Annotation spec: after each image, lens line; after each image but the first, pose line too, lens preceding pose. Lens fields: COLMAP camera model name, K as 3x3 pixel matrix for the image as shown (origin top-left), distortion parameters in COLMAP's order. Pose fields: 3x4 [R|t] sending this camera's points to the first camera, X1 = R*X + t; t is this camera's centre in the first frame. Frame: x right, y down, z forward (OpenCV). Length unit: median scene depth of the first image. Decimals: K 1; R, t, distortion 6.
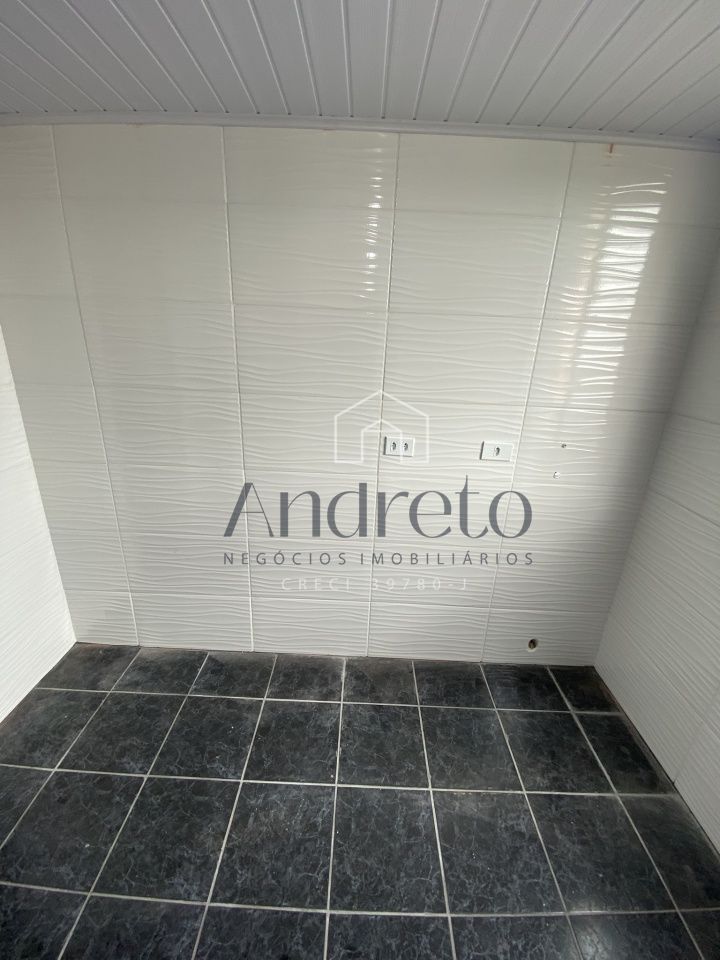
lens RADIAL K [[388.6, 0, 363.6], [0, 388.6, 473.9], [0, 0, 1]] dist [0.004540, -0.013866]
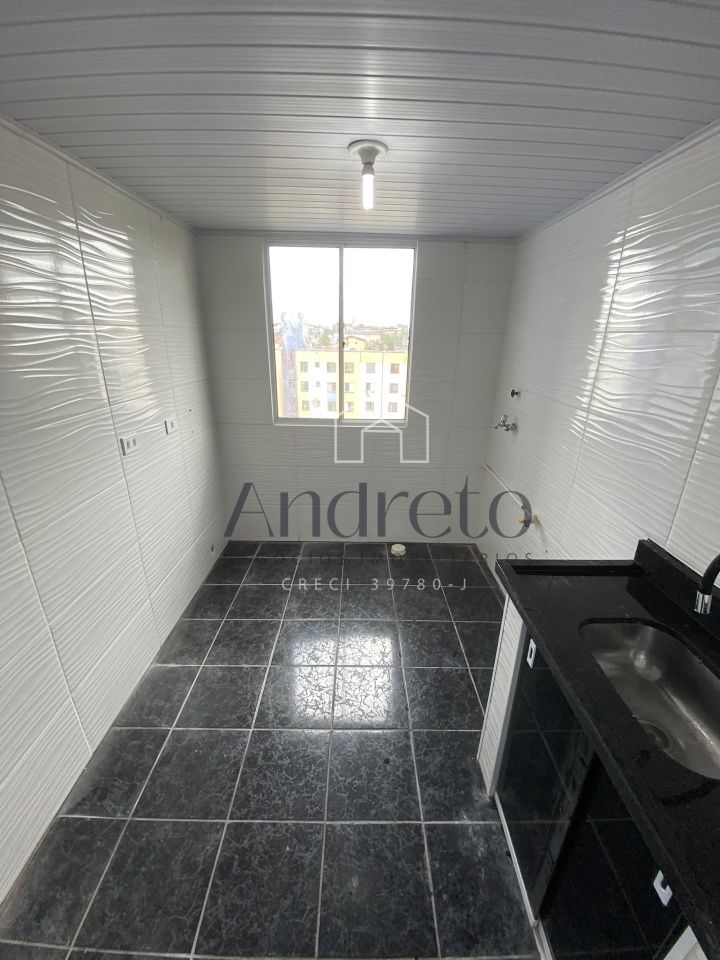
lens RADIAL K [[388.6, 0, 360.5], [0, 388.6, 471.7], [0, 0, 1]] dist [0.004540, -0.013866]
pose [[-0.002045, -0.377975, 0.925813, -0.926653], [0.322073, 0.876234, 0.358445, -0.179026], [-0.946713, 0.298913, 0.119944, 0.255148]]
